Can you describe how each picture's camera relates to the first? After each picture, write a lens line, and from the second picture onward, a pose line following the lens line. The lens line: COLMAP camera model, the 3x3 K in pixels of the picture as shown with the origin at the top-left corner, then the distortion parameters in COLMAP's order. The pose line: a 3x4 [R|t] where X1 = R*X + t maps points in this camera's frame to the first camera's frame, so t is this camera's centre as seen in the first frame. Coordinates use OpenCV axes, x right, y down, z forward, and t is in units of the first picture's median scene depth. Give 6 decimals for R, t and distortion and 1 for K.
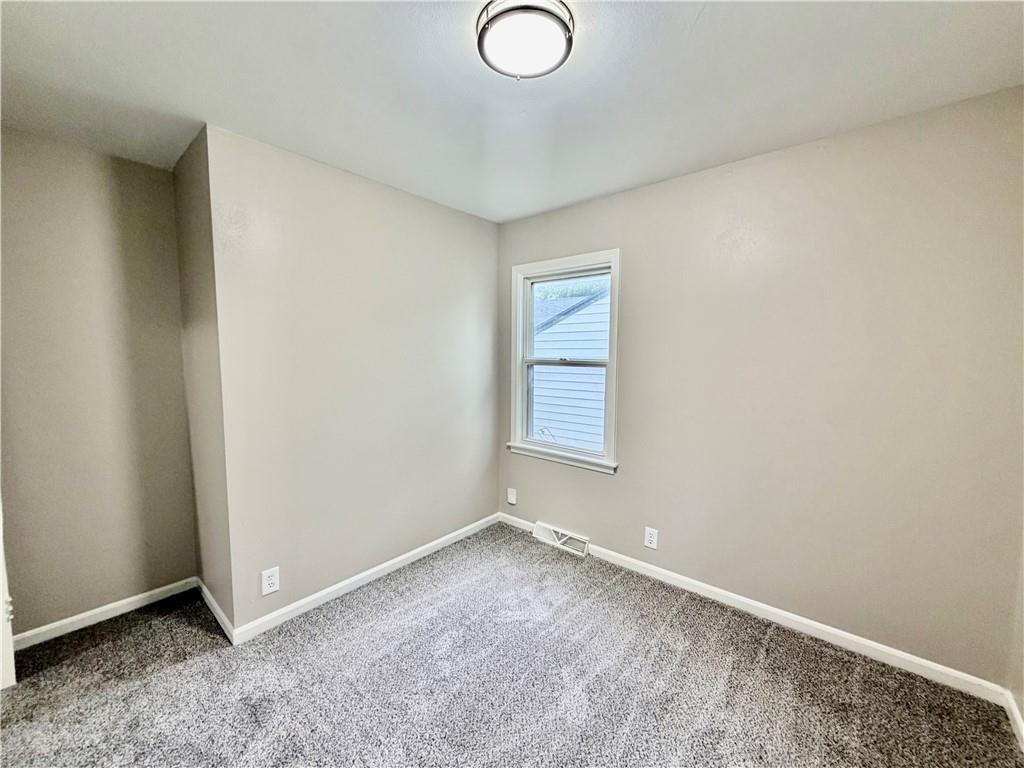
lens RADIAL K [[407.8, 0, 512.0], [0, 407.8, 384.0], [0, 0, 1]] dist [-0.001363, -0.000479]
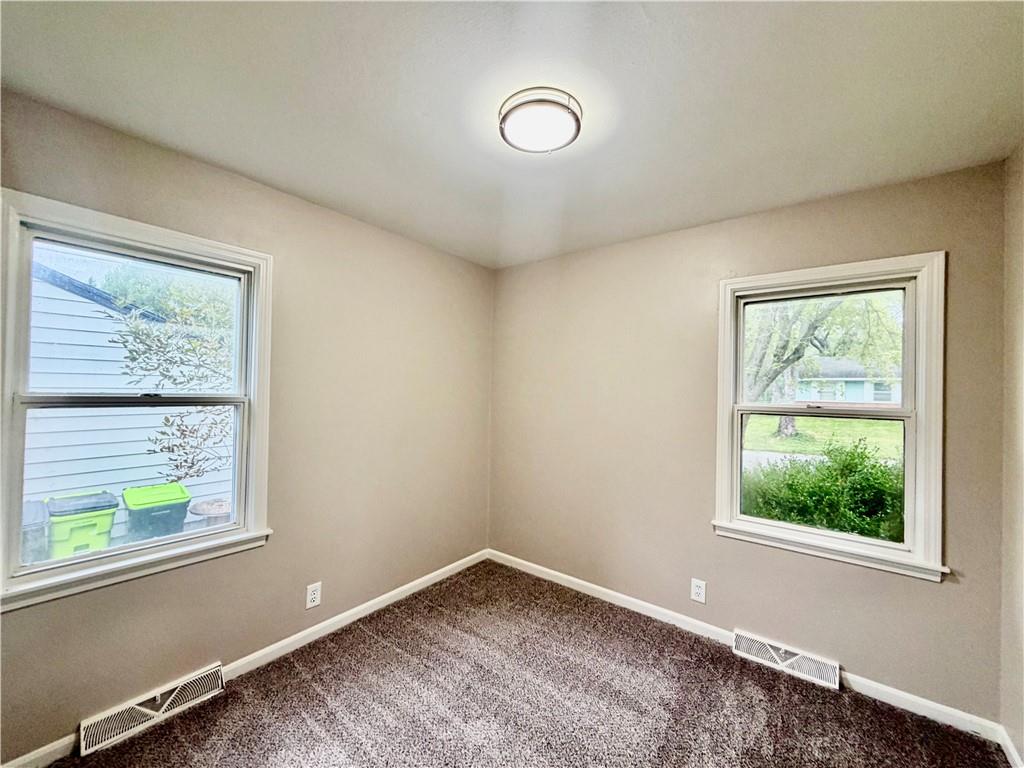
lens RADIAL K [[407.8, 0, 512.0], [0, 407.8, 384.0], [0, 0, 1]] dist [-0.001363, -0.000479]
pose [[-0.058498, 0.005535, 0.998272, -0.549039], [0.048767, 0.998807, -0.002680, -0.054196], [-0.997096, 0.048526, -0.058698, 0.581410]]
